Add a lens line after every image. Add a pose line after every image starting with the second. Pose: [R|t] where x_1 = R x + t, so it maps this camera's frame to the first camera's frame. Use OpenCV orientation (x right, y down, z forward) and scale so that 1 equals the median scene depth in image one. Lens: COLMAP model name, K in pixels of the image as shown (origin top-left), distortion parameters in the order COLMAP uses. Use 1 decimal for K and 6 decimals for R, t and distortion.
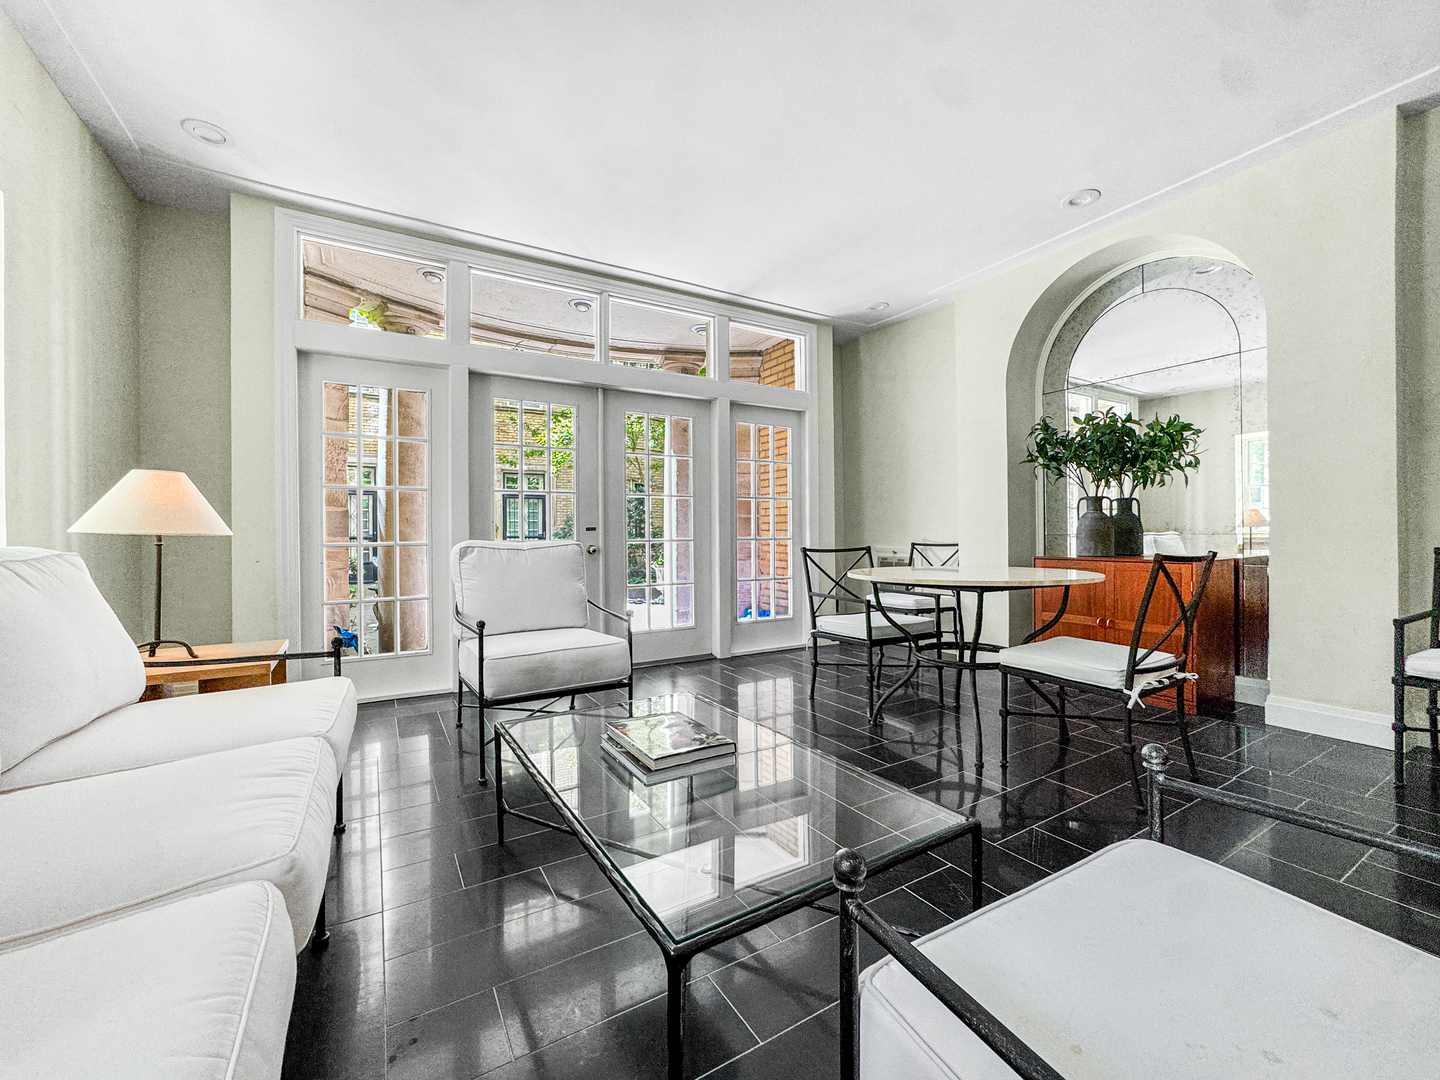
lens RADIAL K [[597.1, 0, 717.8], [0, 597.1, 535.9], [0, 0, 1]] dist [-0.029301, 0.011724]
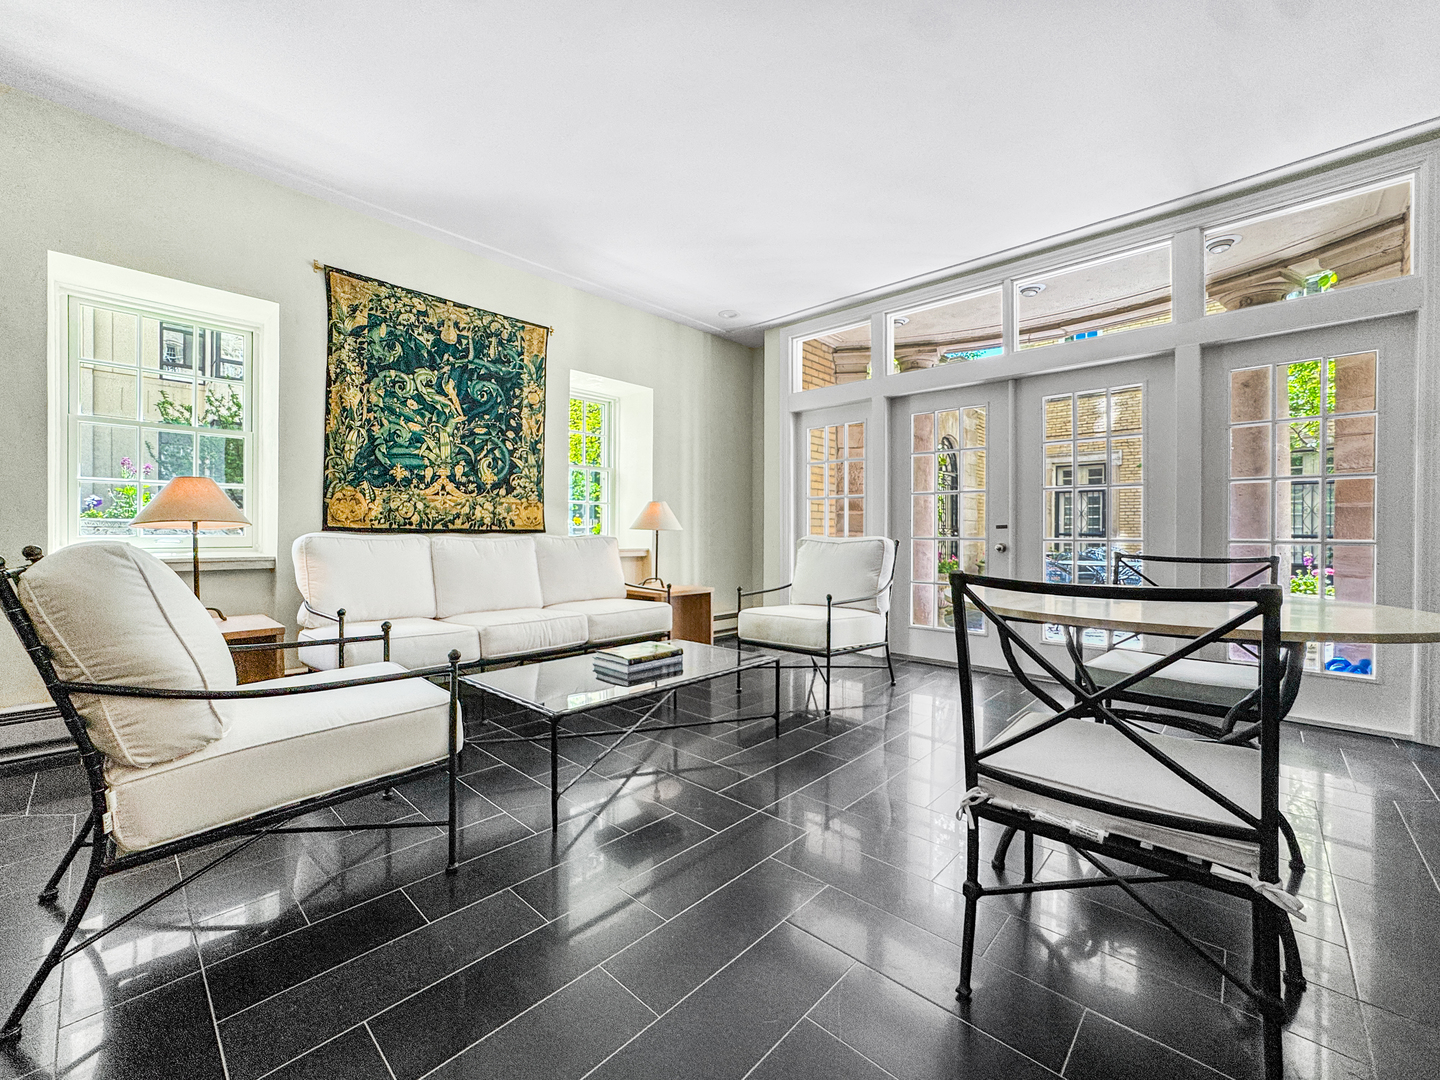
lens RADIAL K [[597.1, 0, 712.5], [0, 597.1, 534.5], [0, 0, 1]] dist [-0.029301, 0.011724]
pose [[0.271164, 0.014568, -0.962423, 0.593907], [-0.008320, 0.999884, 0.012791, -0.006307], [0.962497, 0.004539, 0.271254, 0.275787]]
